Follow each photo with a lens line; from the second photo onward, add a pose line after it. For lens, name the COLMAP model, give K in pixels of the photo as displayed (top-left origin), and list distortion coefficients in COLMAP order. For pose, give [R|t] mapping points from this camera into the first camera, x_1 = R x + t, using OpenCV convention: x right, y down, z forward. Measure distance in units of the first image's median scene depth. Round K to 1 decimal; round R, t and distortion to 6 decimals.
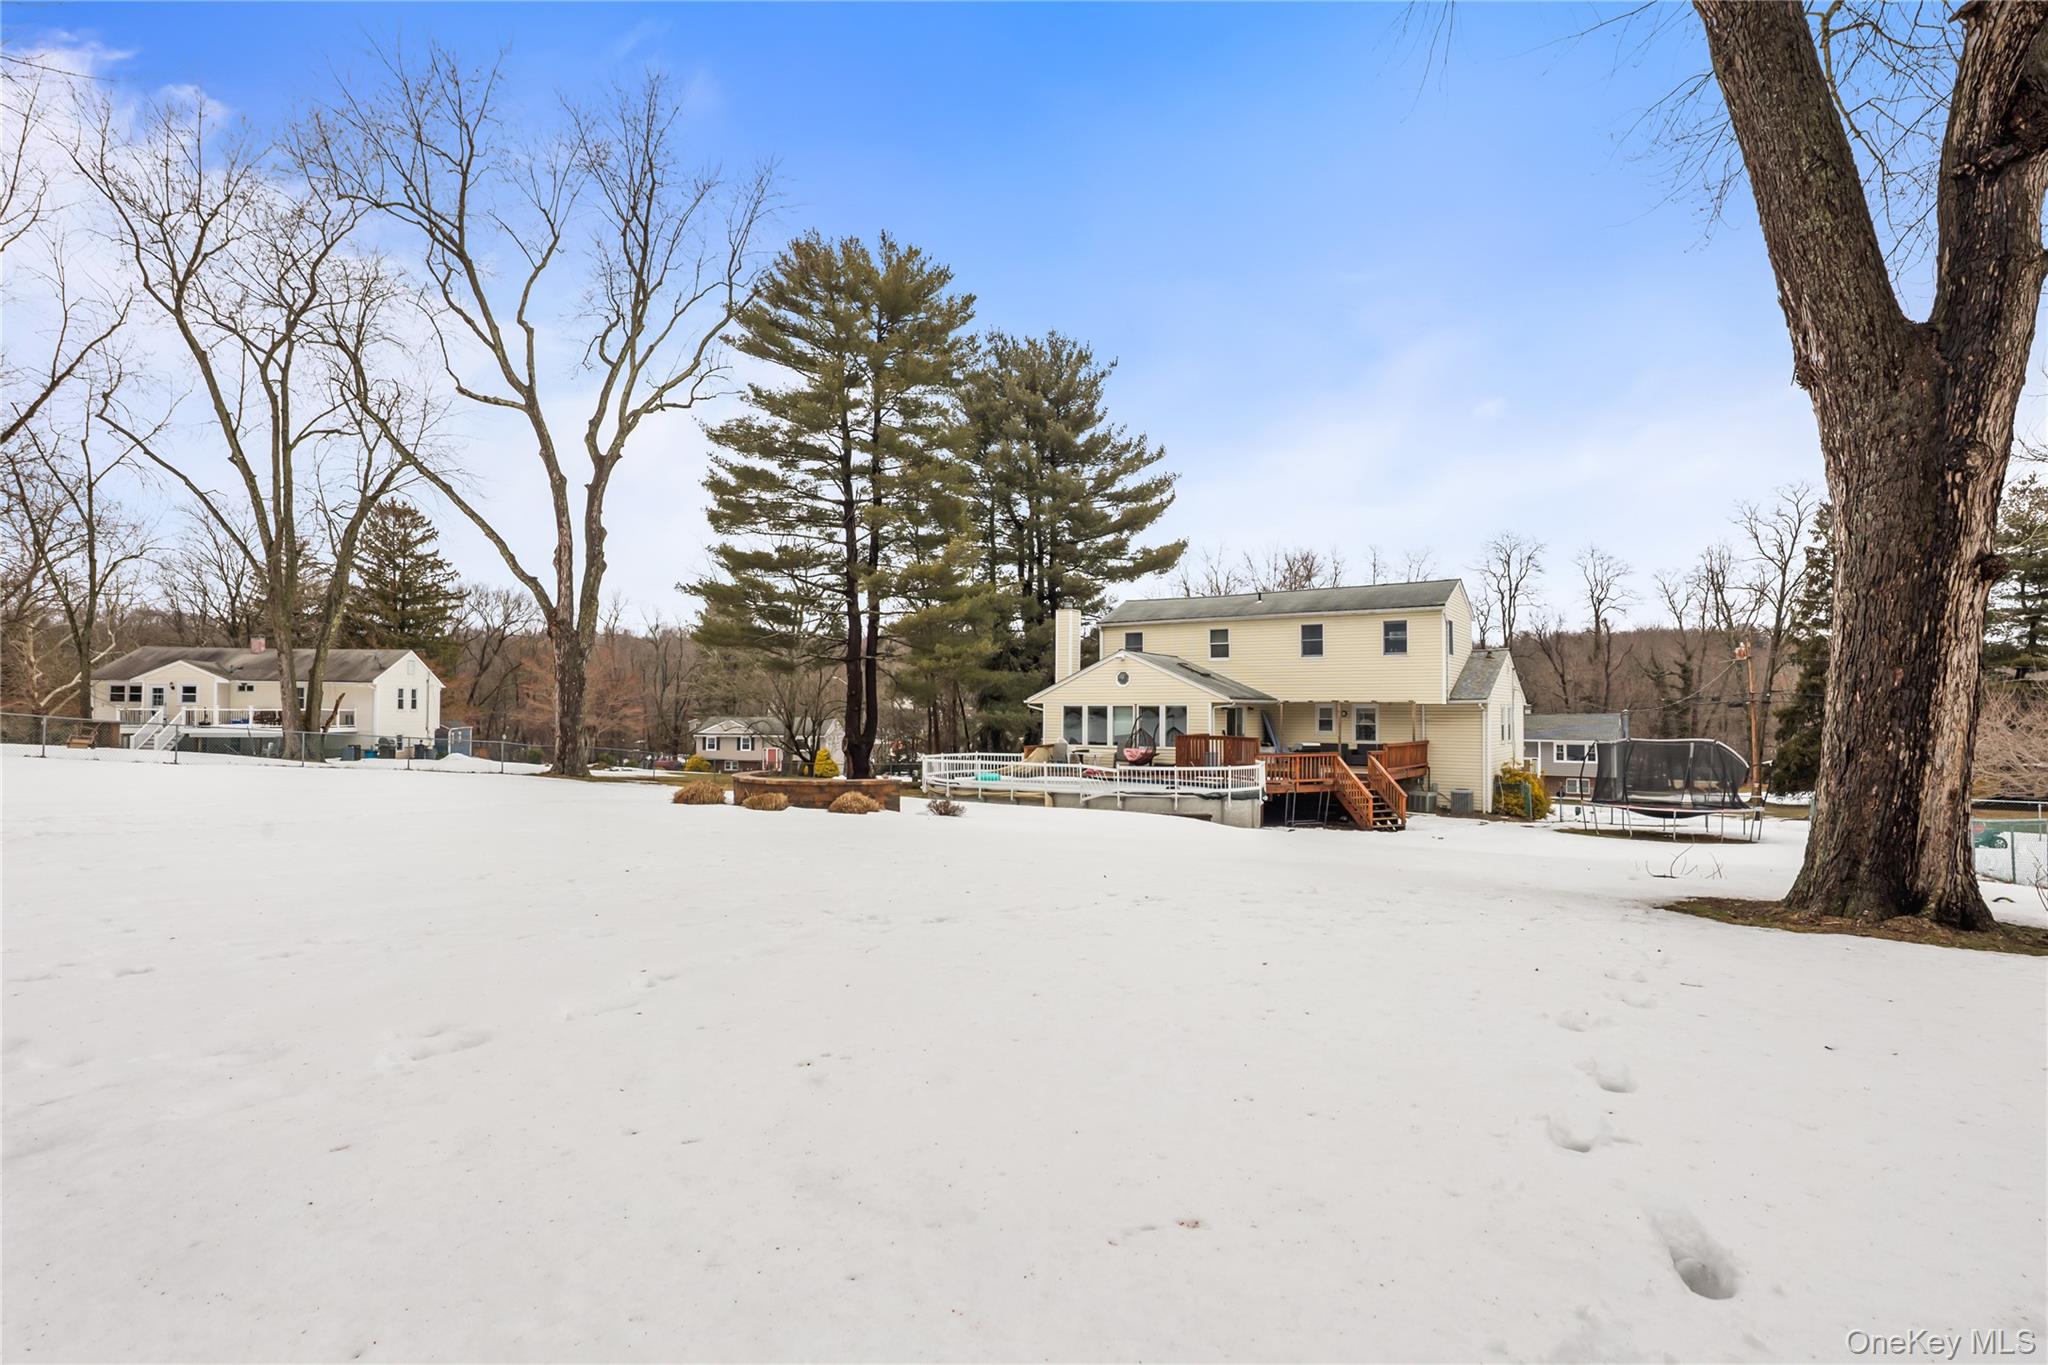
lens RADIAL K [[974.1, 0, 1023.1], [0, 974.1, 682.6], [0, 0, 1]] dist [0.002400, 0.001387]
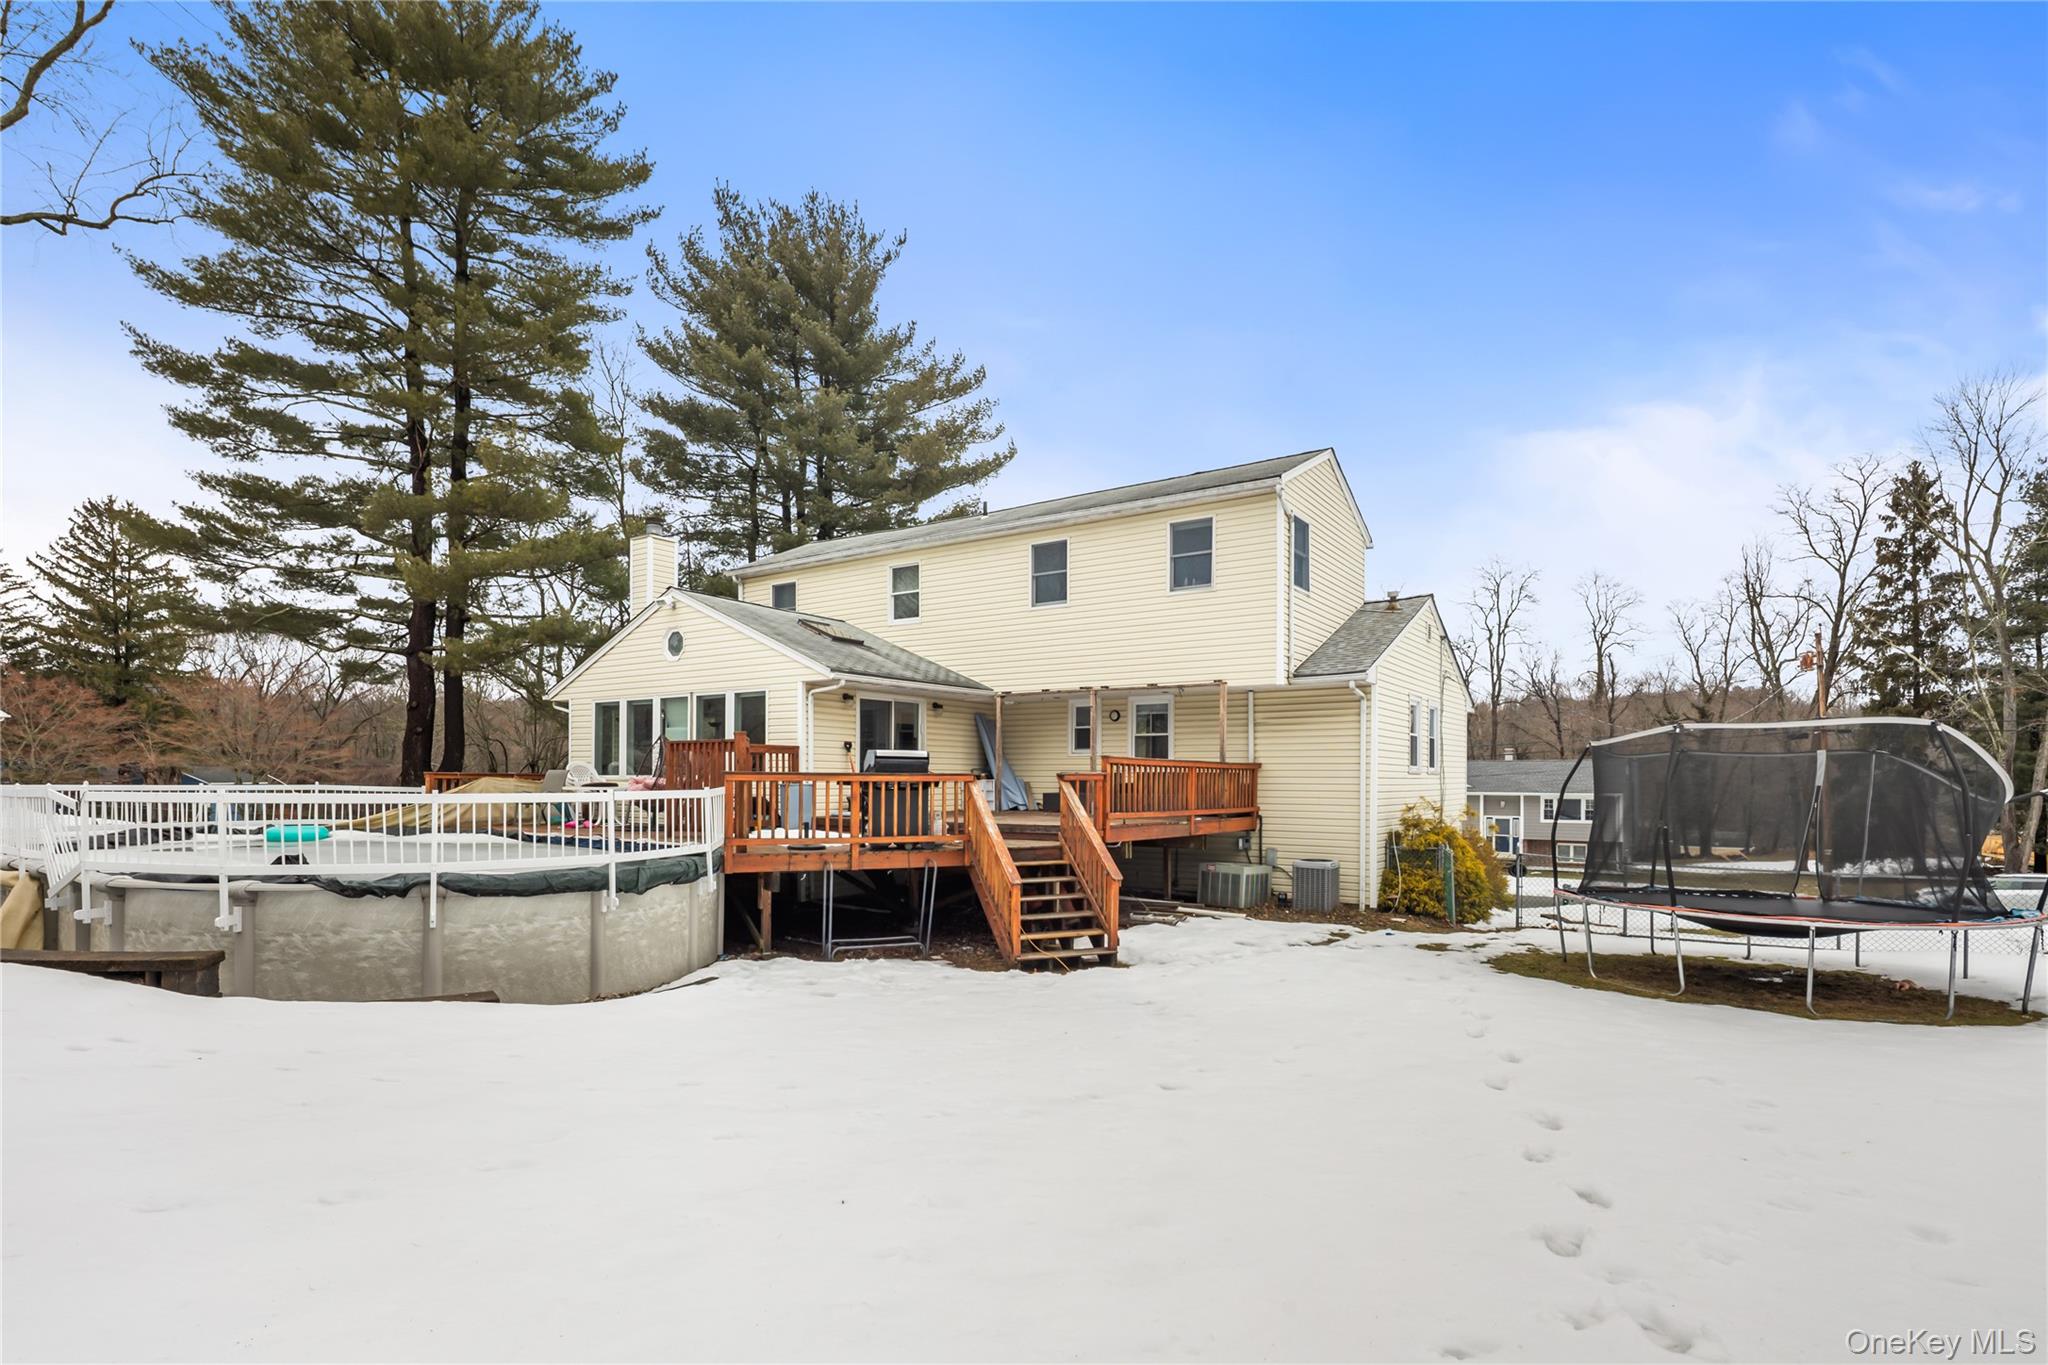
lens RADIAL K [[974.1, 0, 1030.0], [0, 974.1, 762.9], [0, 0, 1]] dist [0.002400, 0.001387]
pose [[0.999994, 0.000832, 0.003227, 0.275641], [-0.000877, 0.999903, 0.013915, 0.048857], [-0.003215, -0.013918, 0.999898, 0.464125]]
